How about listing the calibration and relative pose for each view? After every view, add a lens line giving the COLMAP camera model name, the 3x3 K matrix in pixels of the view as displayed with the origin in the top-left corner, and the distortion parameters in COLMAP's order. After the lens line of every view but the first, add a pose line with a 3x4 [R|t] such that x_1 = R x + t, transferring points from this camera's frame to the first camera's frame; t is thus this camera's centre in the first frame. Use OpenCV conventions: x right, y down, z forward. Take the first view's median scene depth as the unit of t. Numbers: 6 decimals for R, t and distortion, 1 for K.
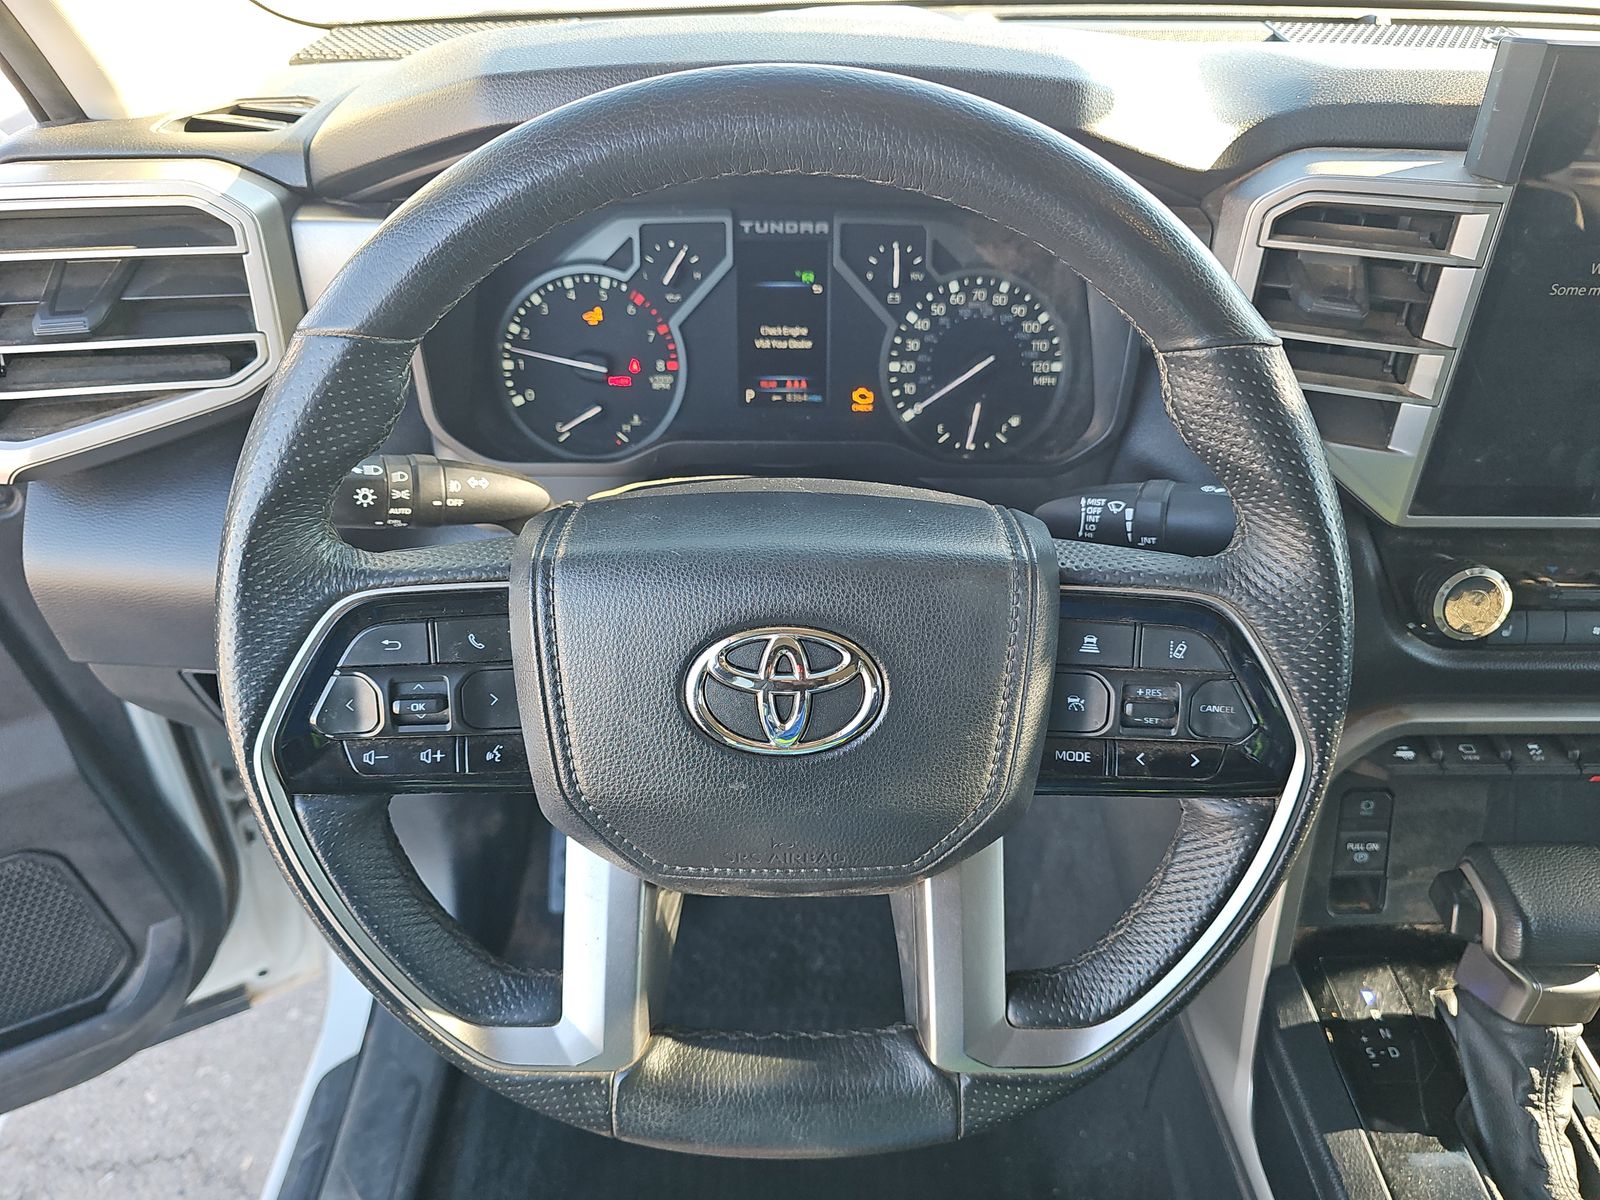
lens RADIAL K [[1047.8, 0, 803.0], [0, 1047.8, 606.1], [0, 0, 1]] dist [0.022503, -0.013607]
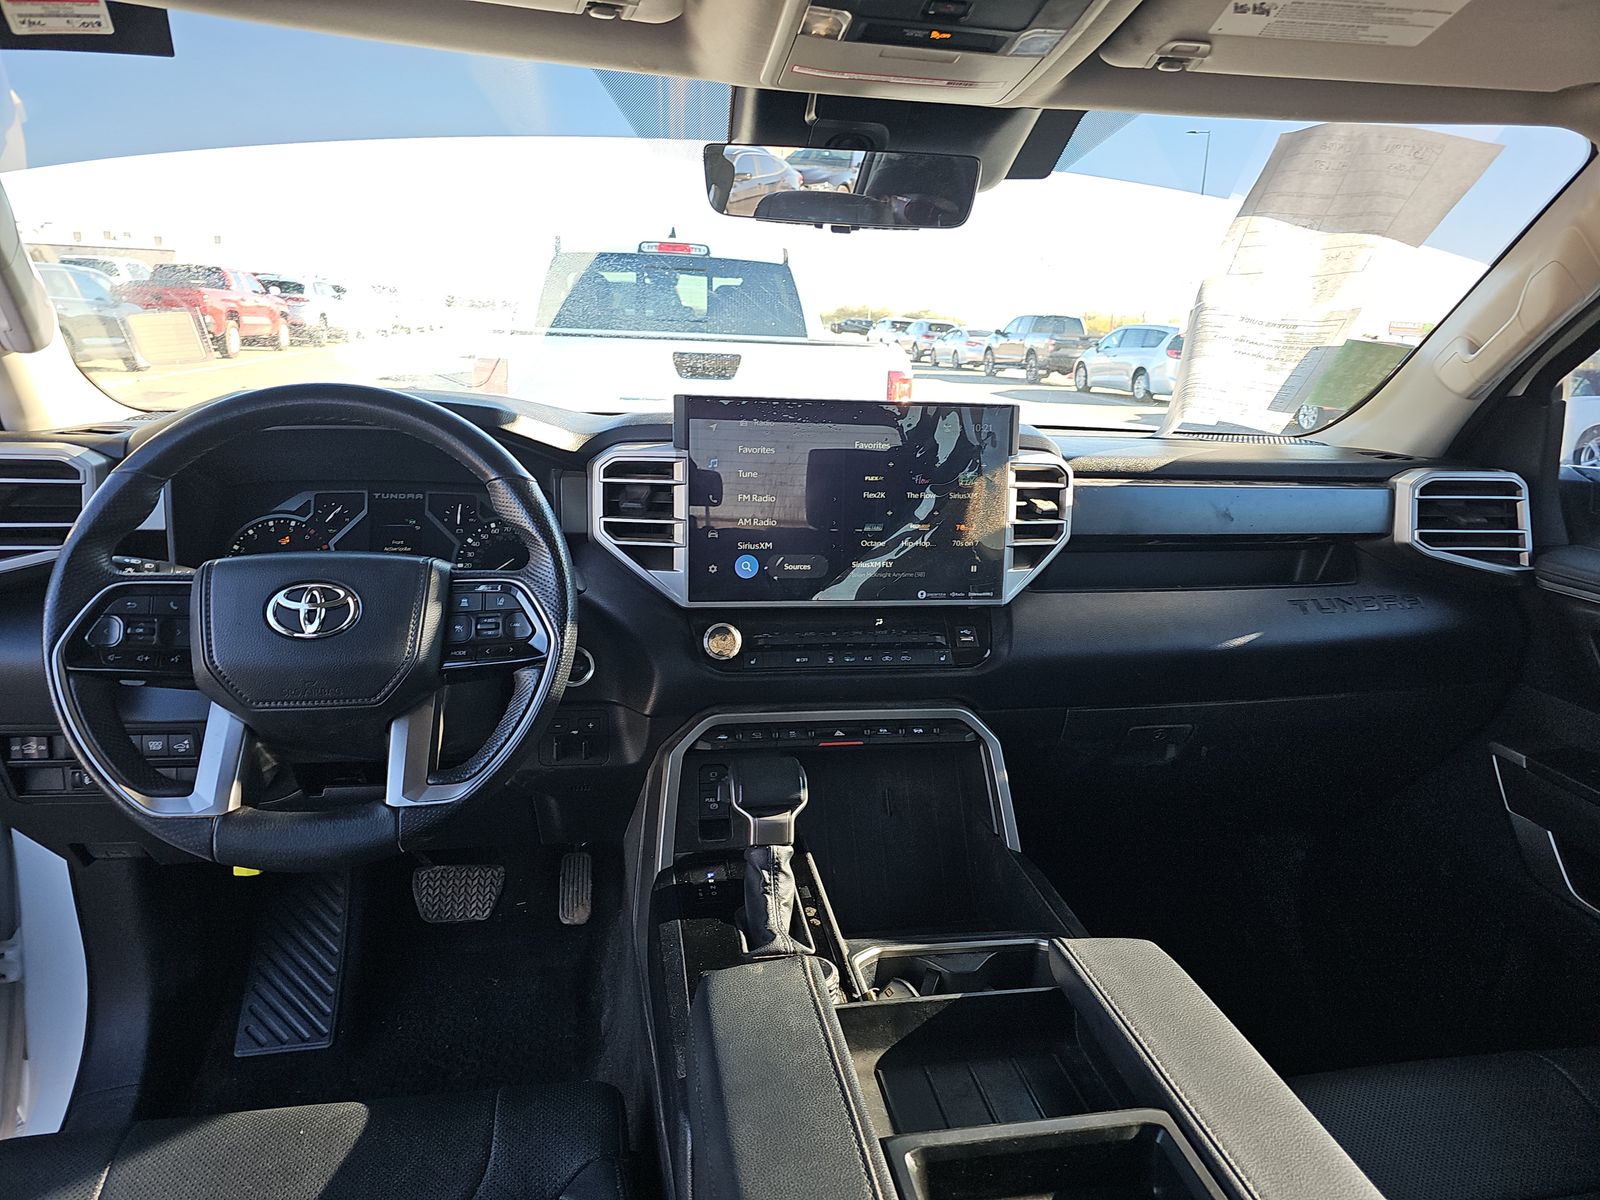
lens RADIAL K [[1047.8, 0, 801.6], [0, 1047.8, 595.3], [0, 0, 1]] dist [0.022503, -0.013607]
pose [[0.985868, -0.017584, 0.166597, 0.374426], [0.083519, 0.913661, -0.397803, 0.605348], [-0.145218, 0.406096, 0.902218, -0.724329]]
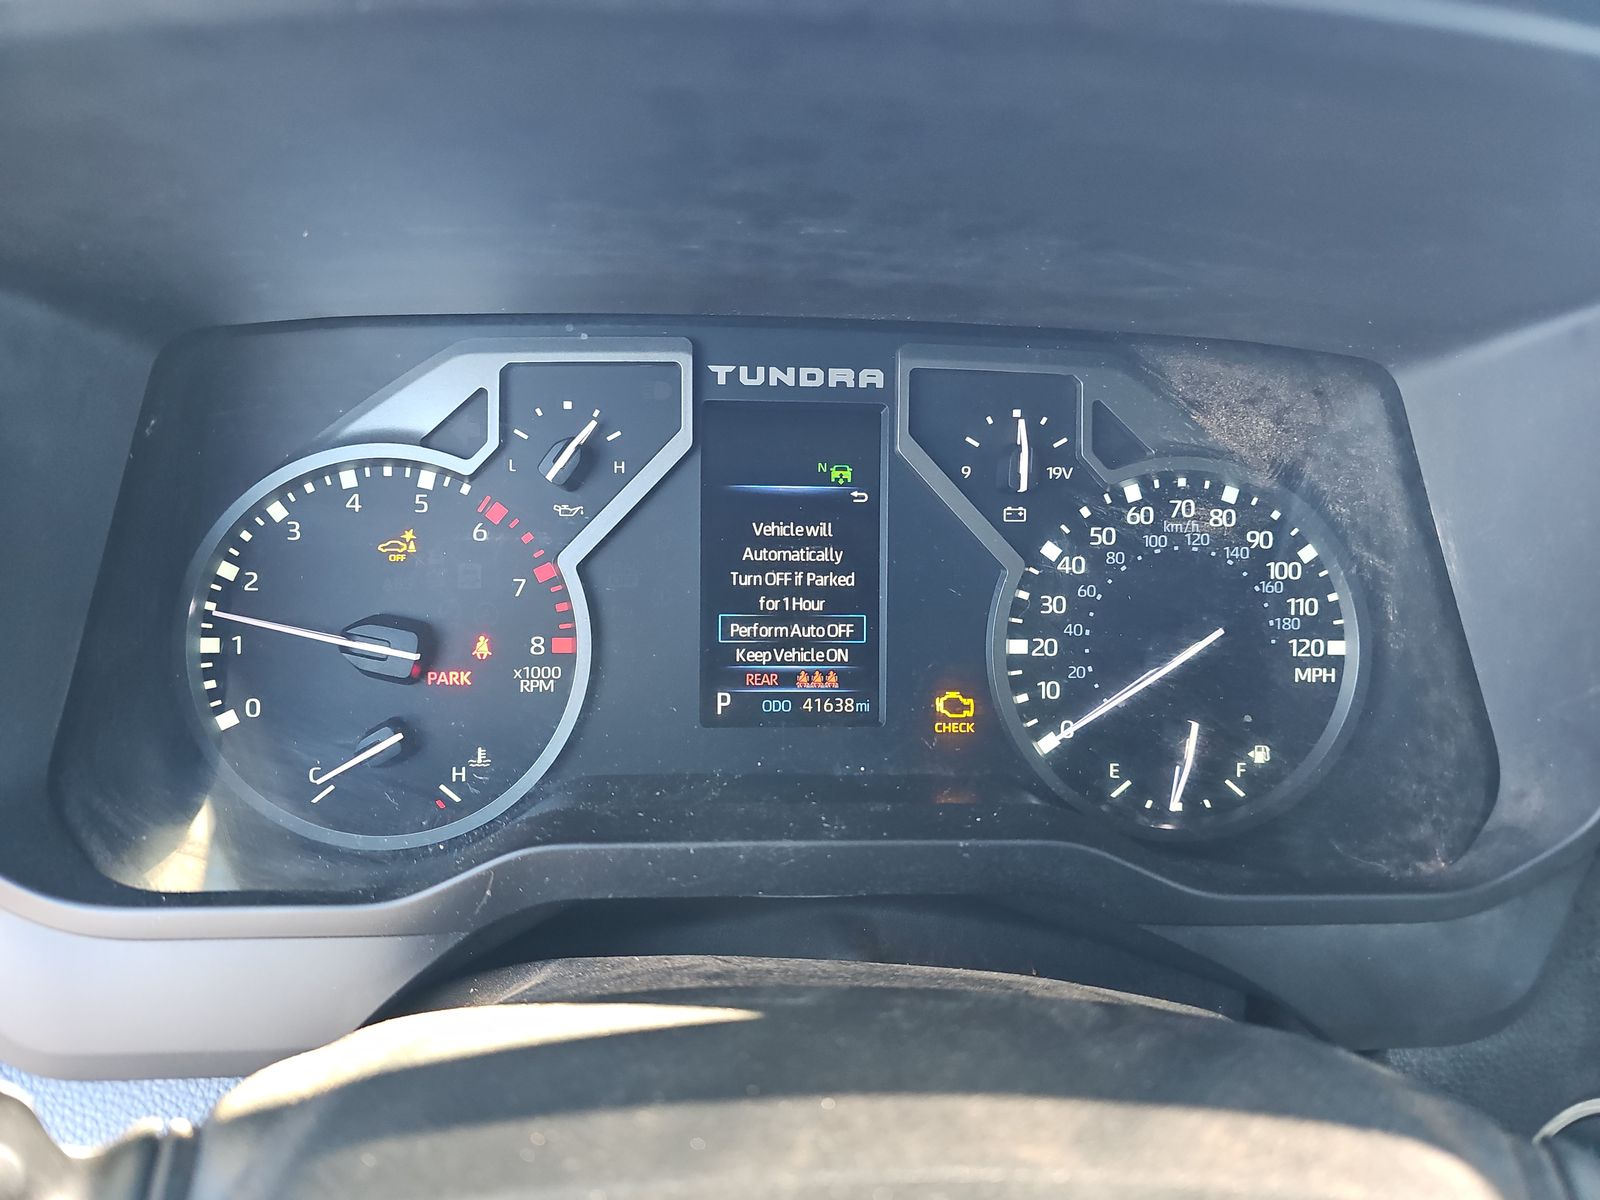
lens RADIAL K [[1047.8, 0, 805.0], [0, 1047.8, 604.1], [0, 0, 1]] dist [0.022503, -0.013607]
pose [[0.998975, 0.001977, 0.045219, -0.036033], [0.007910, 0.976041, -0.217443, -0.144599], [-0.044565, 0.217578, 0.975025, 0.530786]]
